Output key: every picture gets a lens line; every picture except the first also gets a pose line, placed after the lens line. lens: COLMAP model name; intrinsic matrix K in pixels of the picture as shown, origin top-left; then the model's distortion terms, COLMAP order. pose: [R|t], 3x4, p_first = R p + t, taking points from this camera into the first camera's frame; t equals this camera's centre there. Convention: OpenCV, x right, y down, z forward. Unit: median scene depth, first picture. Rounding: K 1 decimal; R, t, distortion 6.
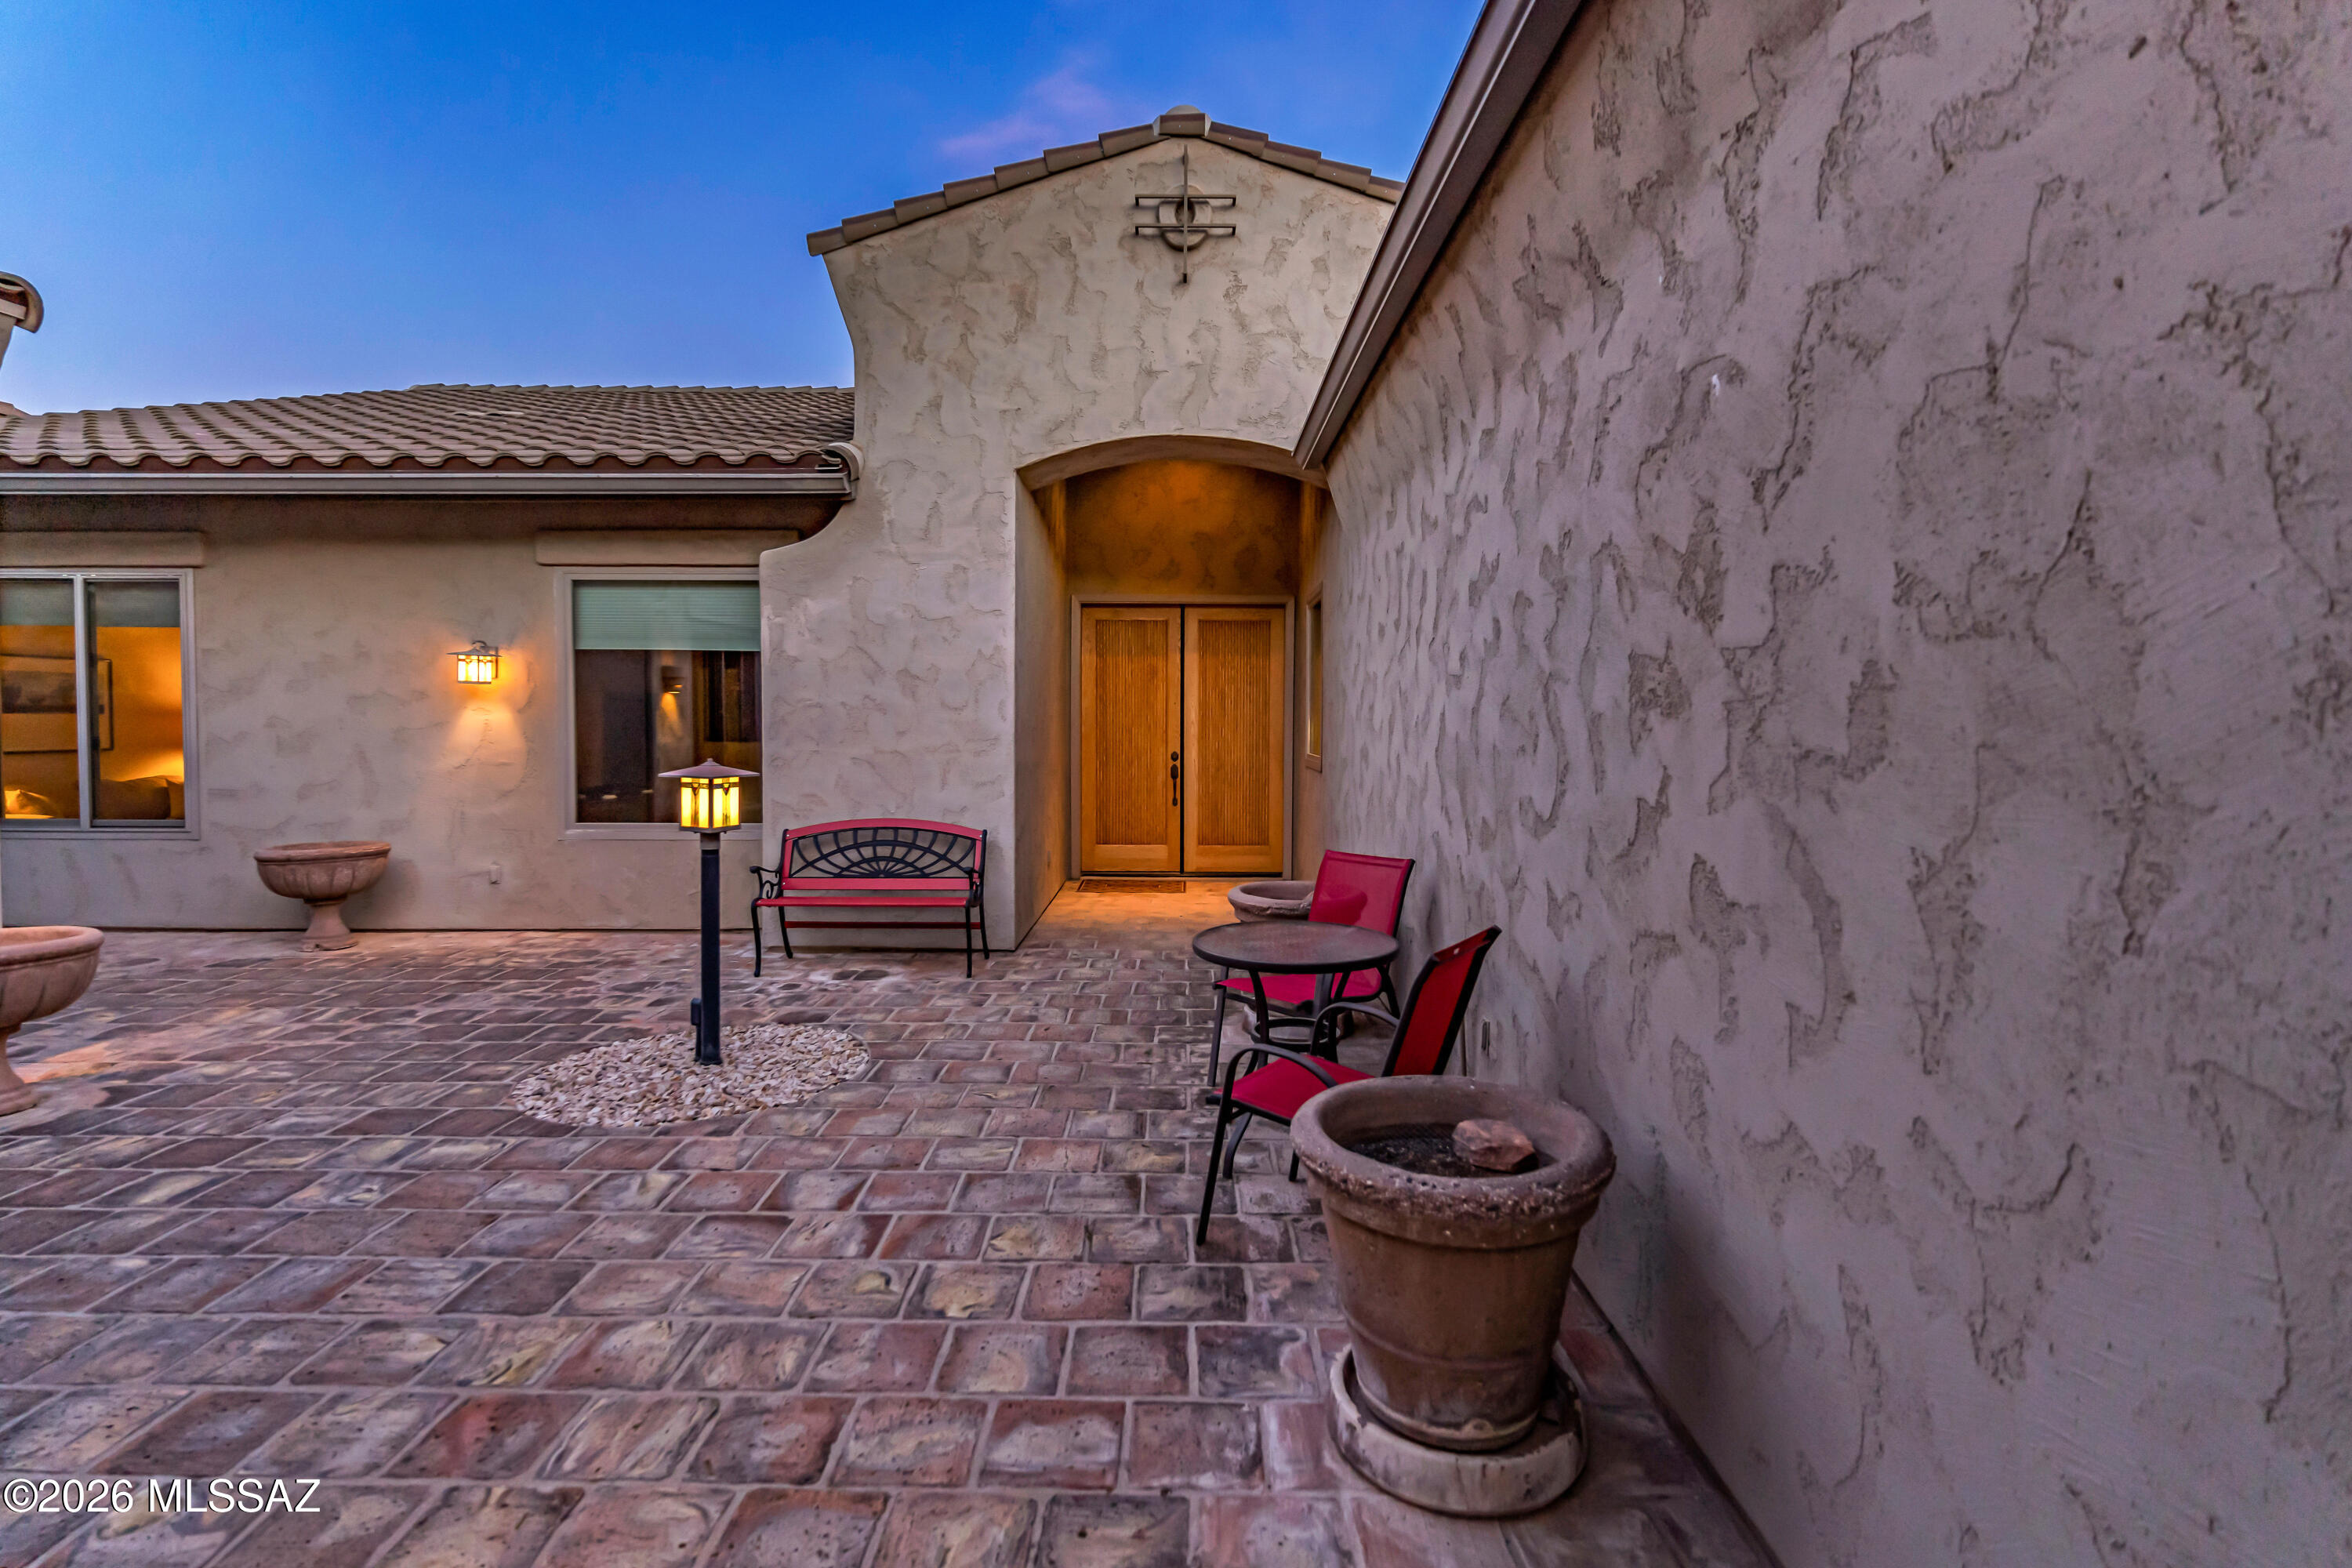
lens RADIAL K [[1125.1, 0, 1172.0], [0, 1125.1, 773.2], [0, 0, 1]] dist [0.026190, -0.000043]
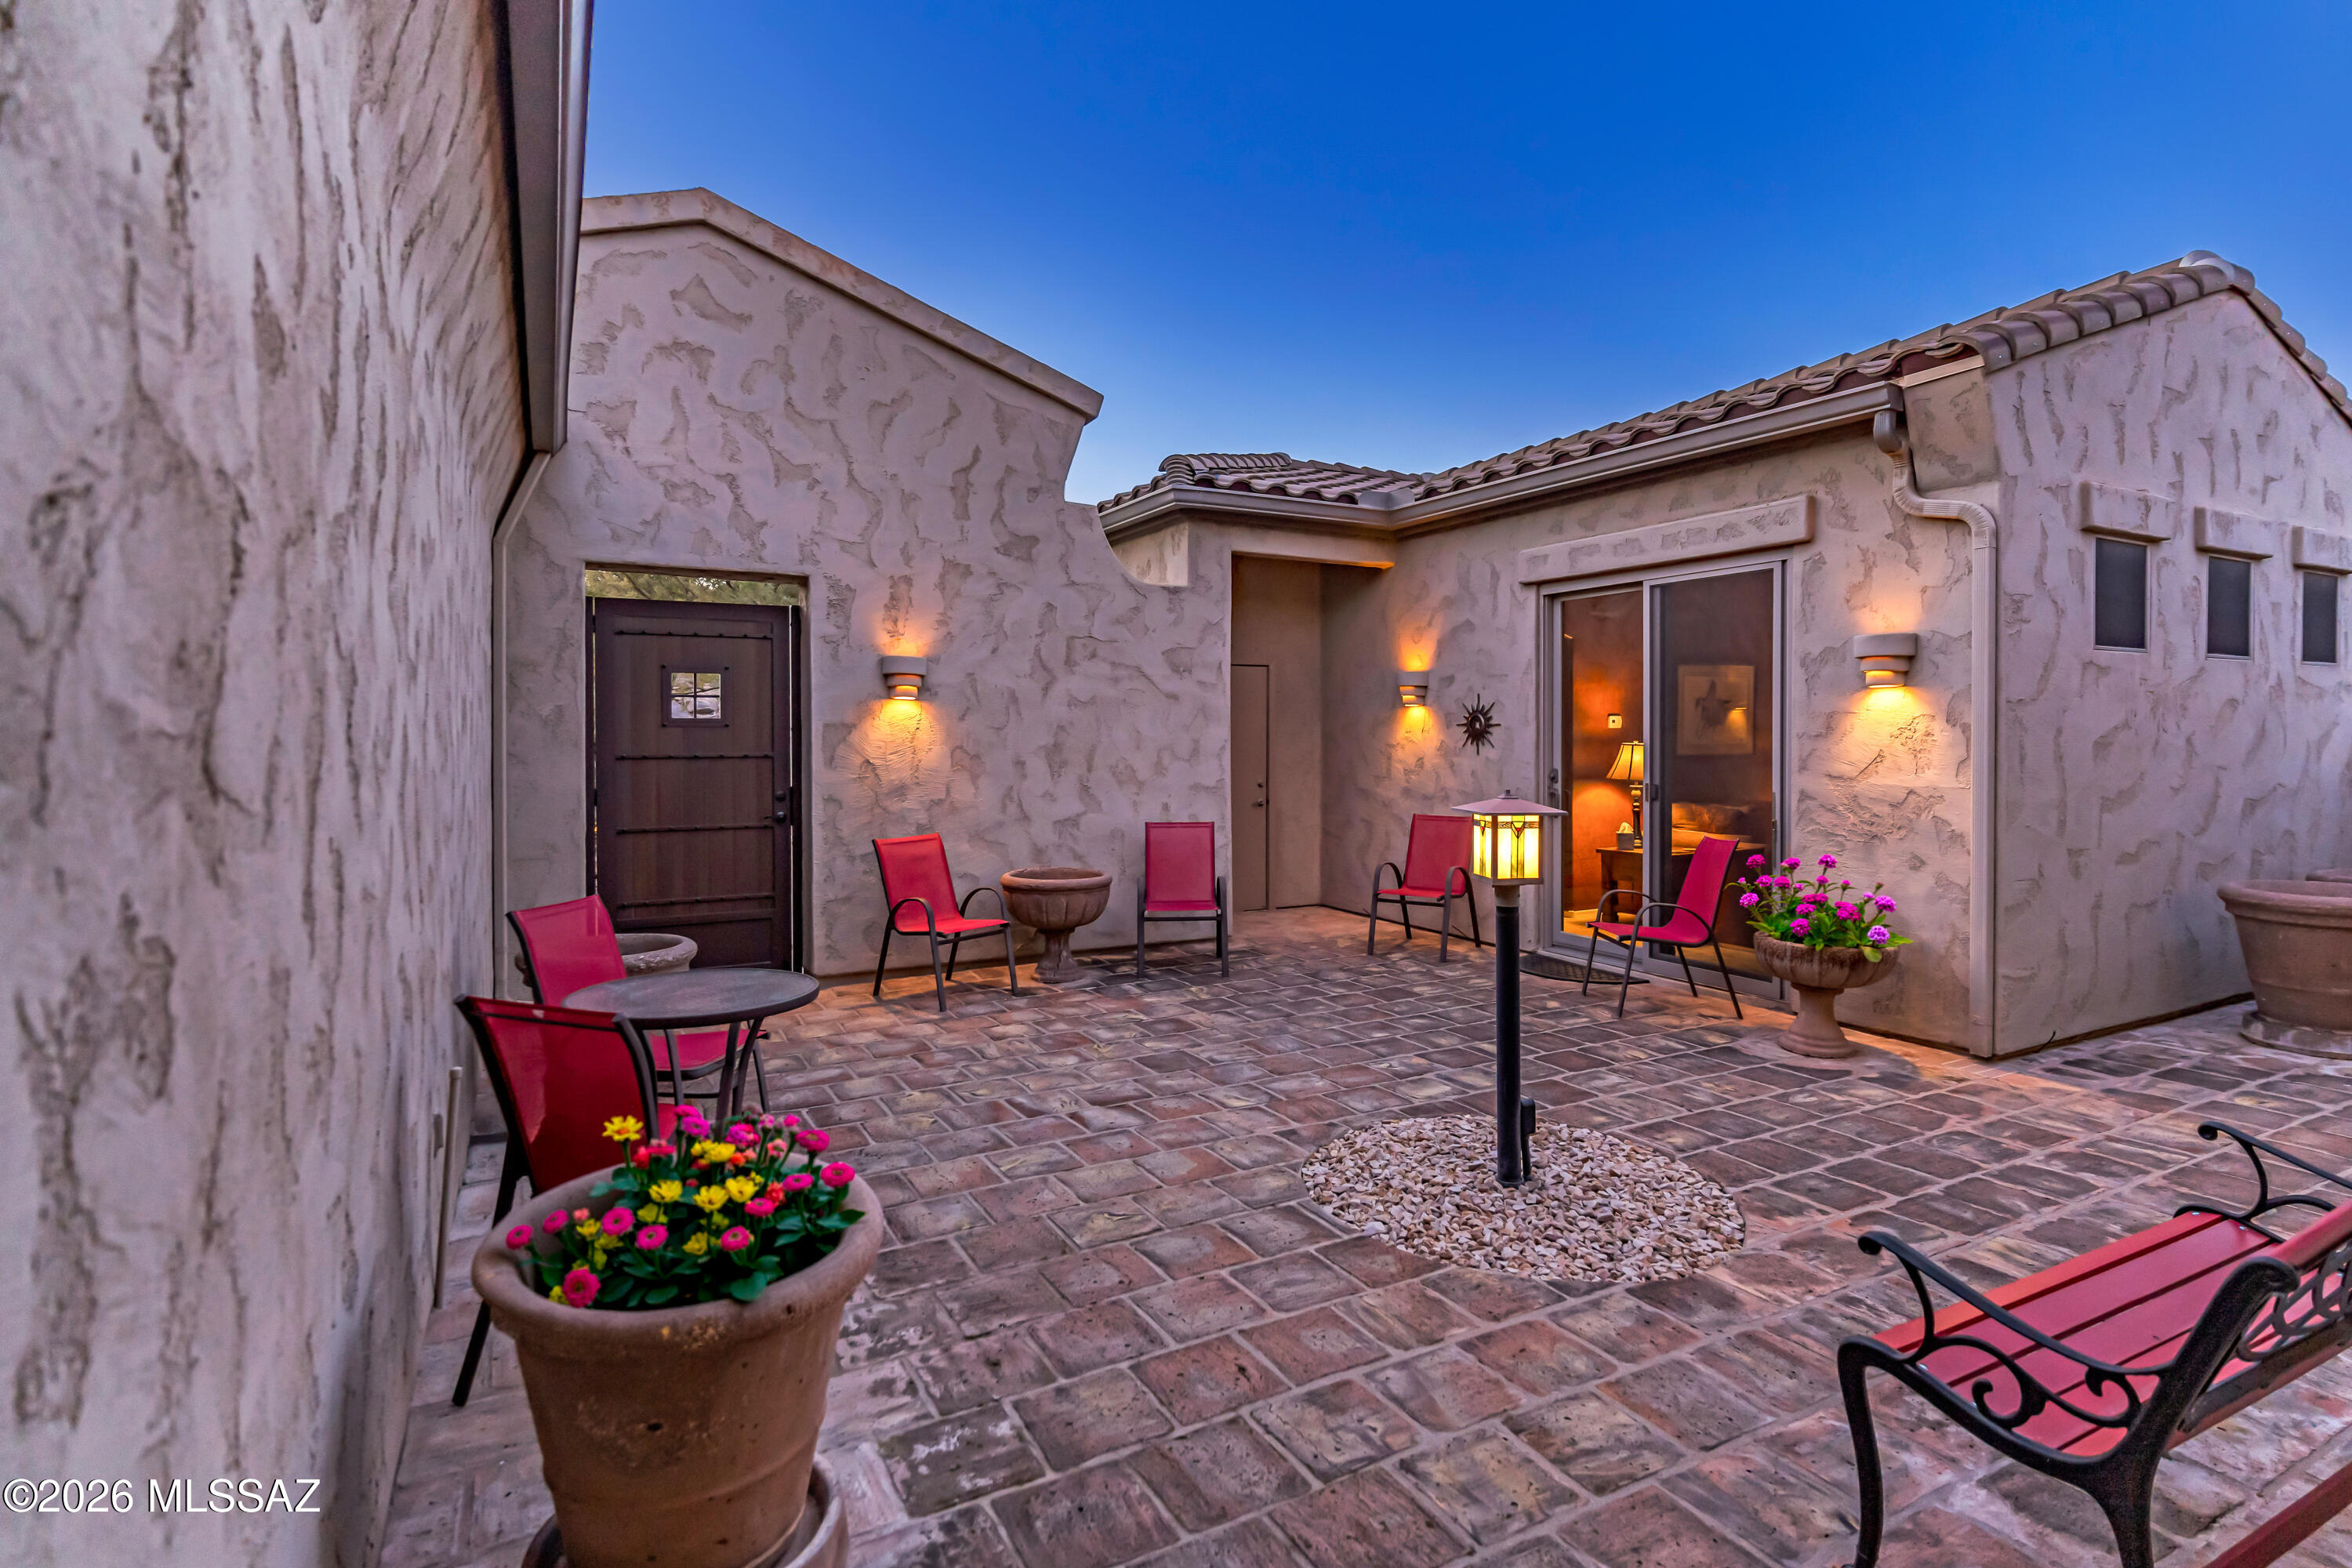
lens RADIAL K [[1125.1, 0, 1133.3], [0, 1125.1, 721.9], [0, 0, 1]] dist [0.026190, -0.000043]
pose [[-0.886514, -0.004722, -0.462678, 0.210222], [-0.019748, 0.999423, 0.027638, -0.086560], [0.462280, 0.033638, -0.886096, 1.864016]]
